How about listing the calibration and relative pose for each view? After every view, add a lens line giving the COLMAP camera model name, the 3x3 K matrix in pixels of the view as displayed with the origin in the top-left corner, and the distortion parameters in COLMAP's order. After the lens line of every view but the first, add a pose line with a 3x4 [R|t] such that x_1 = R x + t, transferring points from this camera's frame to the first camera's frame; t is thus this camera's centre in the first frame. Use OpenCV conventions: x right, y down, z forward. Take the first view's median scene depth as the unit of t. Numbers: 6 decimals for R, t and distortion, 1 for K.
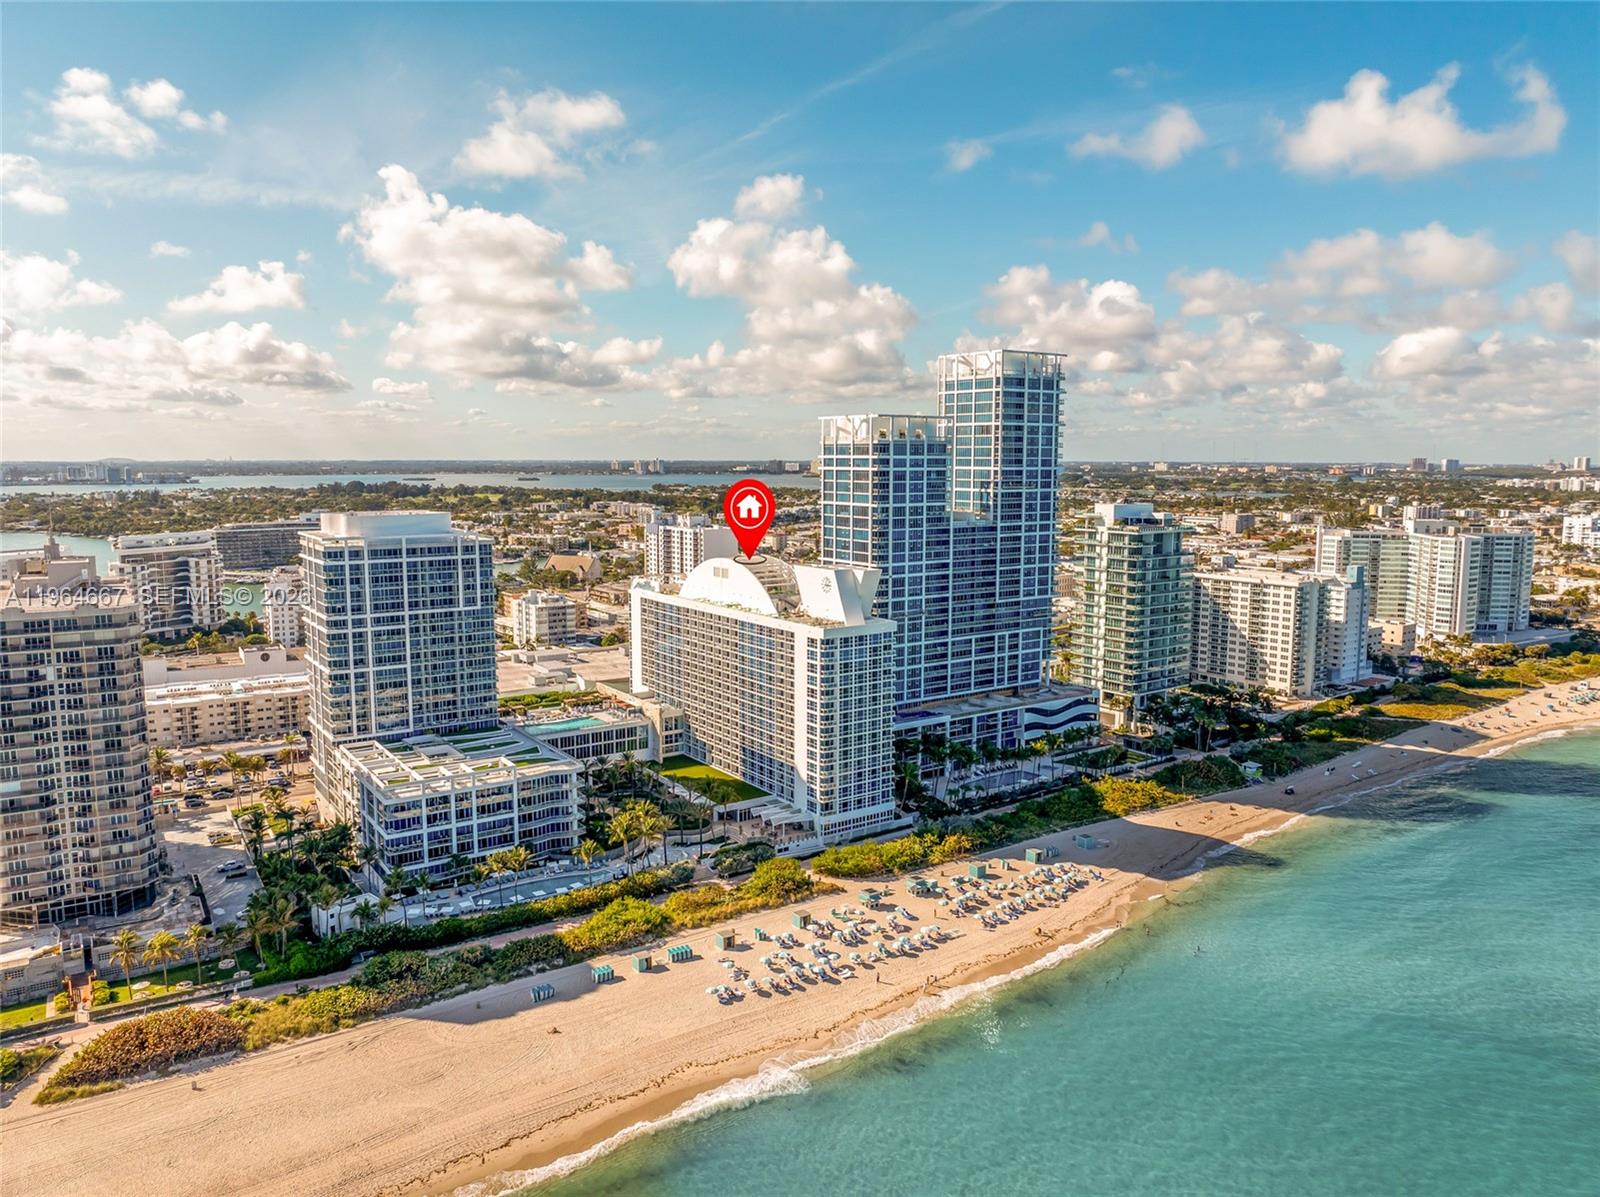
lens RADIAL K [[1124.2, 0, 800.0], [0, 1124.2, 598.5], [0, 0, 1]] dist [-0.008582, -0.051574]
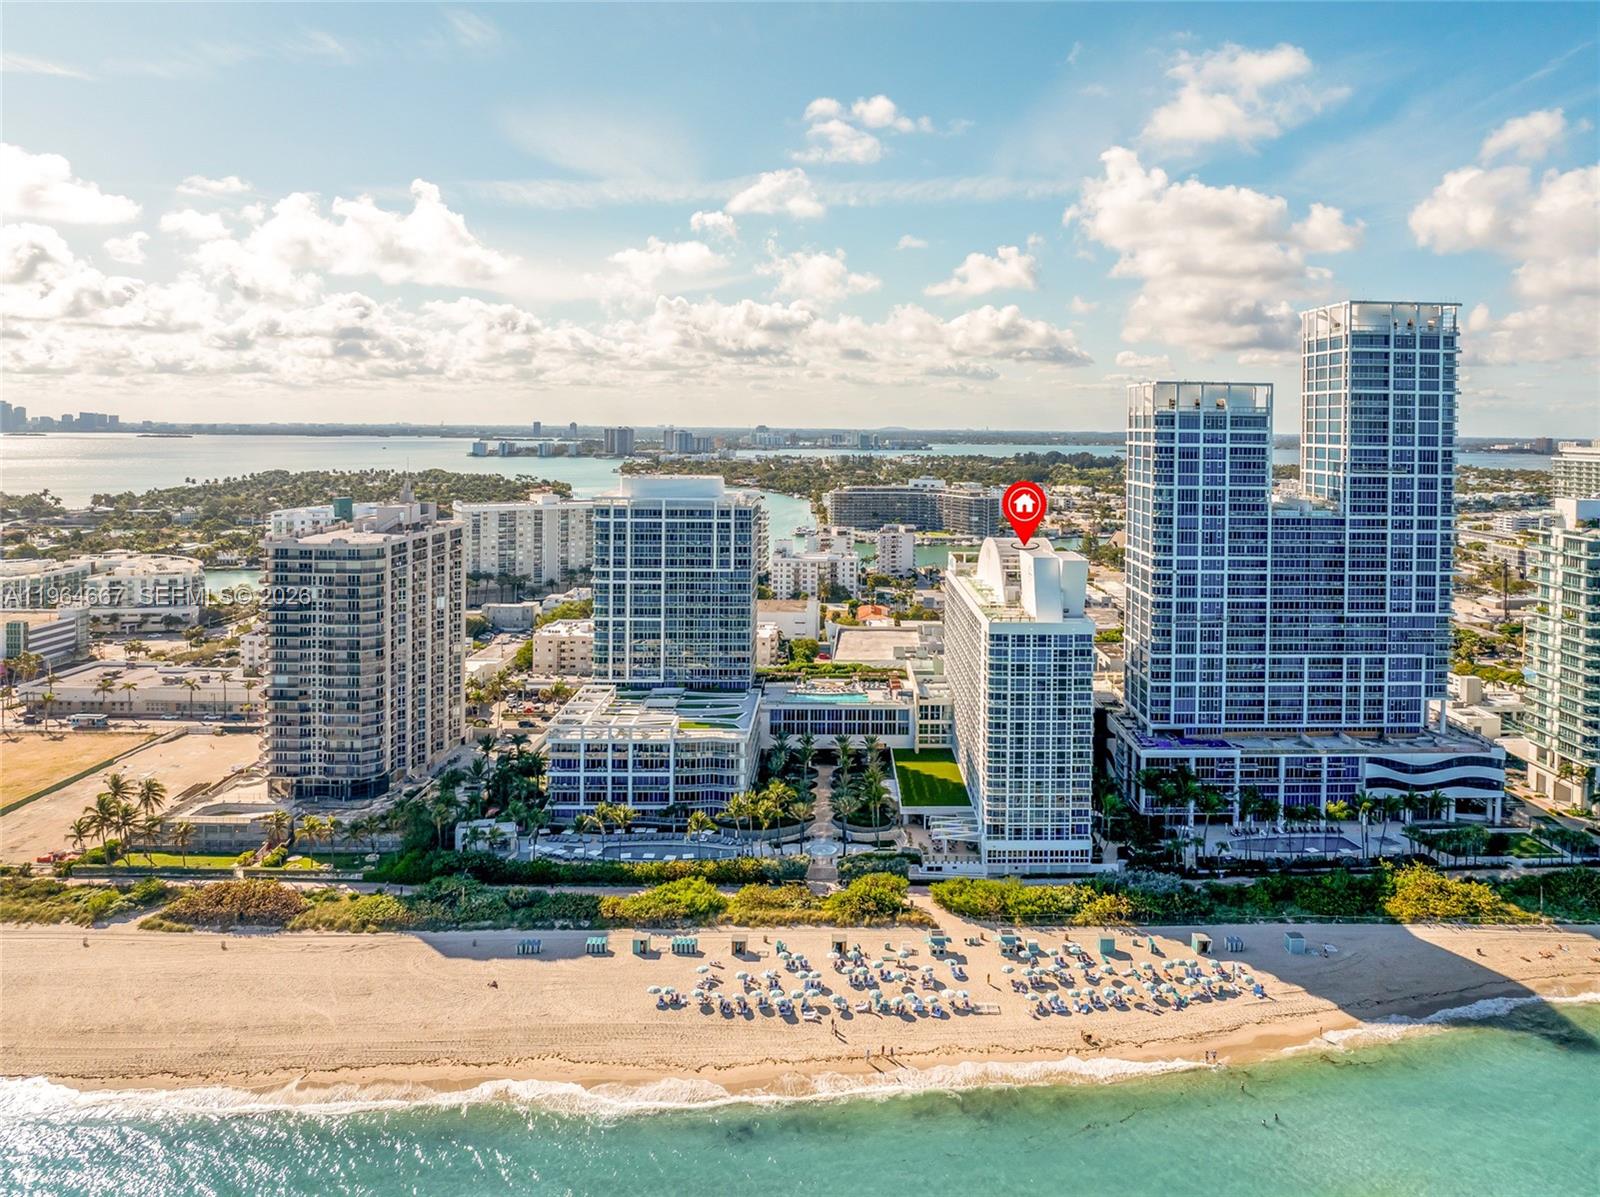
lens RADIAL K [[1161.8, 0, 883.0], [0, 1161.8, 453.4], [0, 0, 1]] dist [-0.010969, -0.026734]
pose [[0.845327, 0.021009, -0.533837, 0.357818], [-0.076811, 0.993624, -0.082526, -0.019130], [0.528699, 0.110766, 0.841551, 0.142907]]
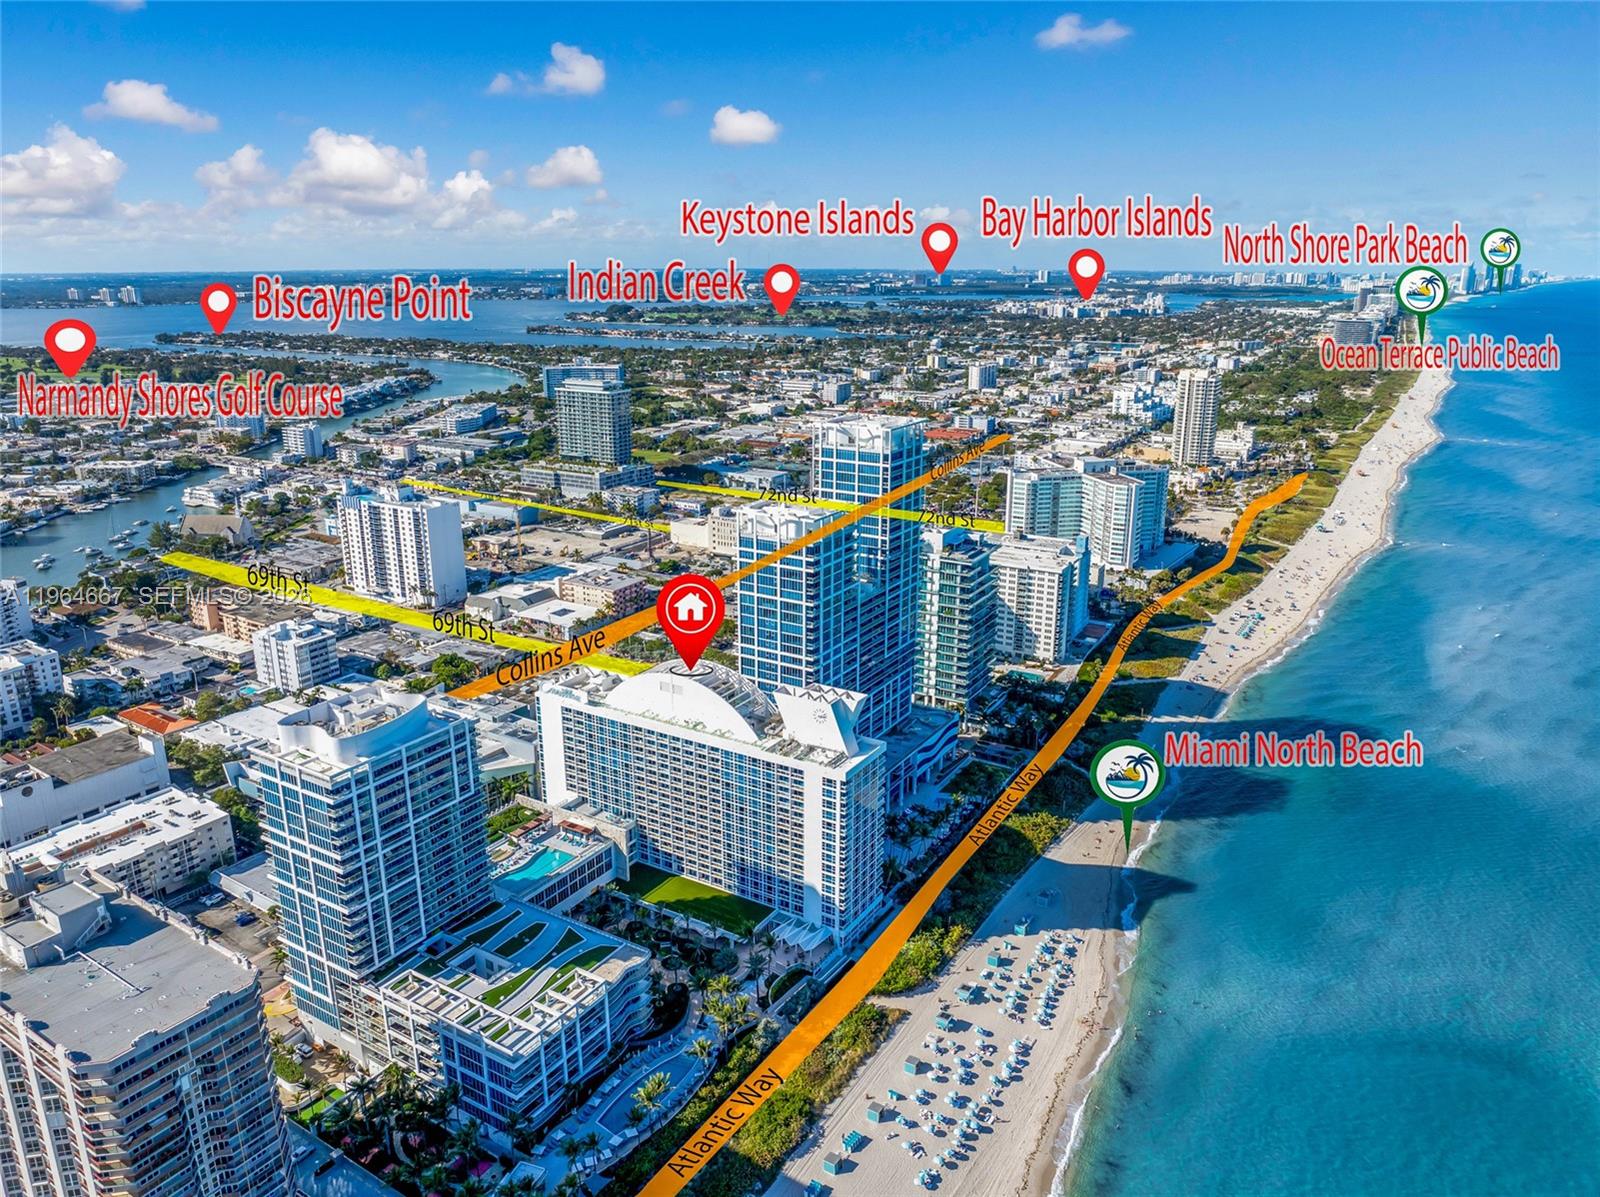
lens RADIAL K [[1129.9, 0, 805.6], [0, 1129.9, 592.4], [0, 0, 1]] dist [-0.050977, 0.022718]
pose [[0.911983, -0.116408, 0.393365, -0.339922], [0.051964, 0.983951, 0.170706, -0.267117], [-0.406924, -0.135240, 0.903395, 0.061265]]
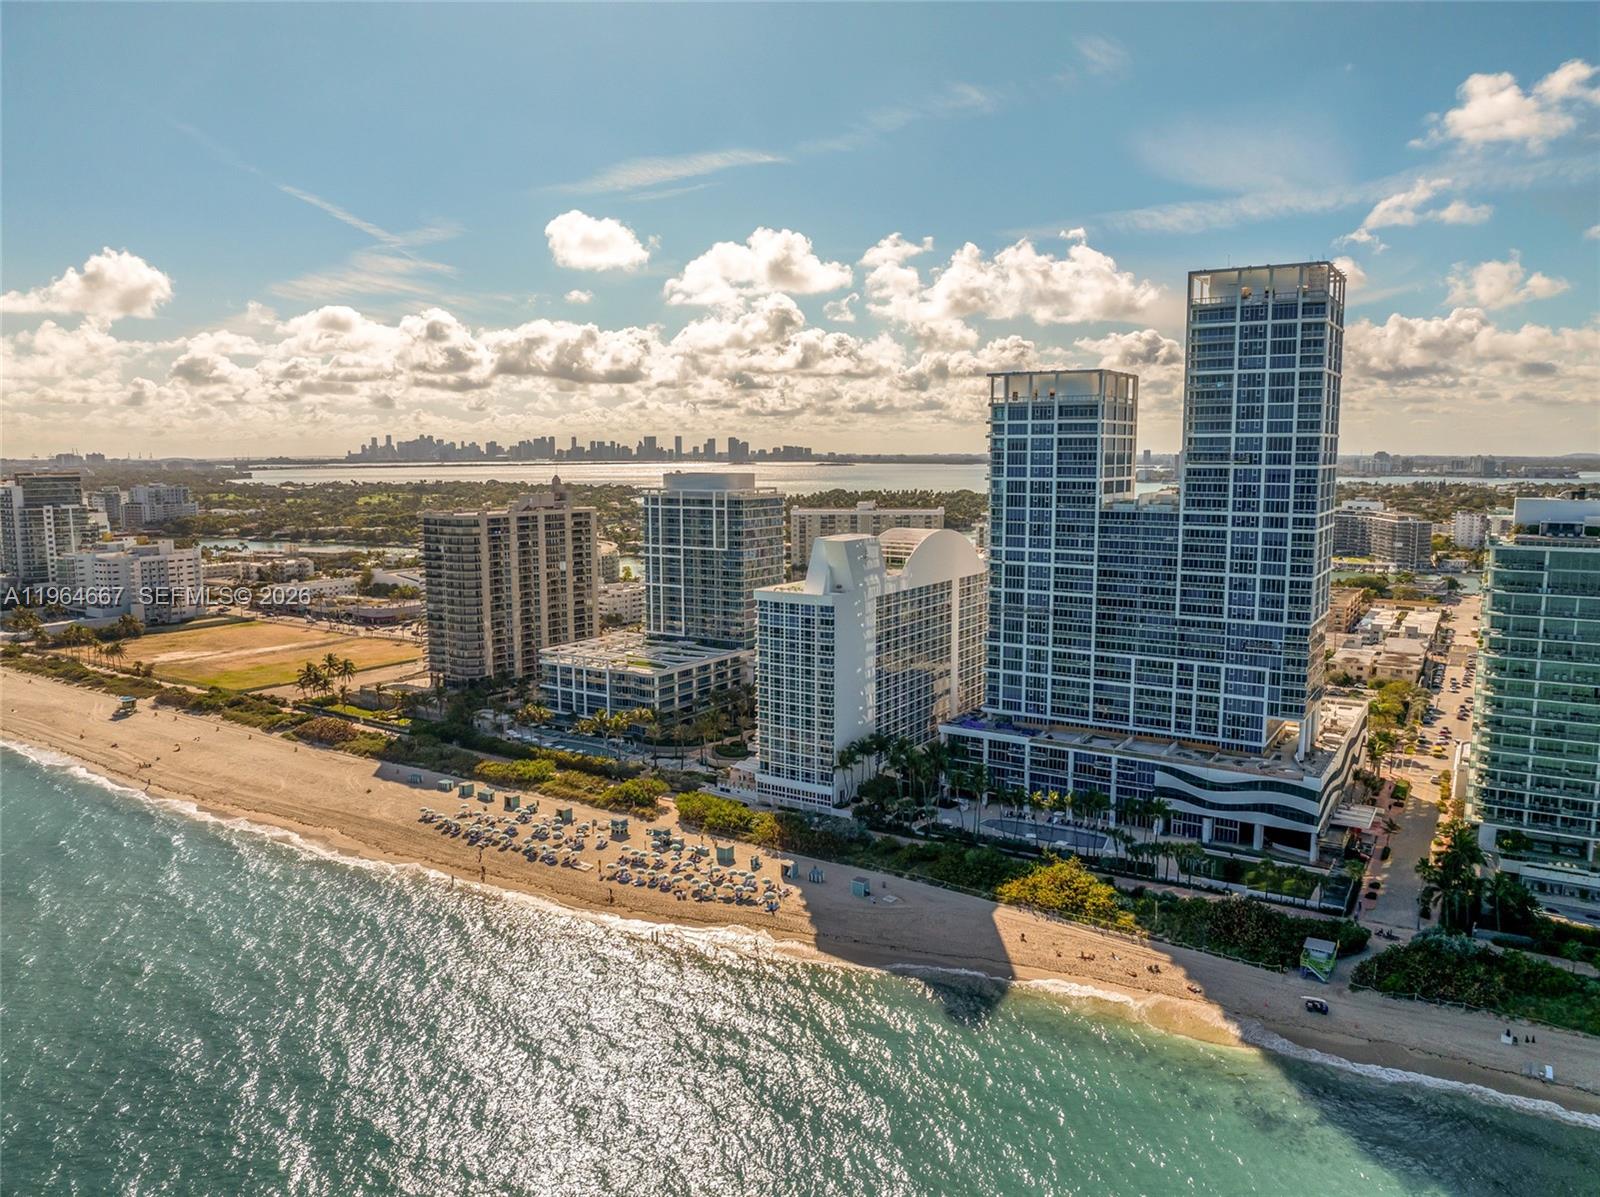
lens RADIAL K [[1124.2, 0, 800.0], [0, 1124.2, 598.5], [0, 0, 1]] dist [-0.008582, -0.051574]
pose [[0.381510, 0.118654, -0.916718, 0.809818], [-0.112157, 0.990342, 0.081508, -0.044580], [0.917535, 0.071720, 0.391134, 0.523361]]
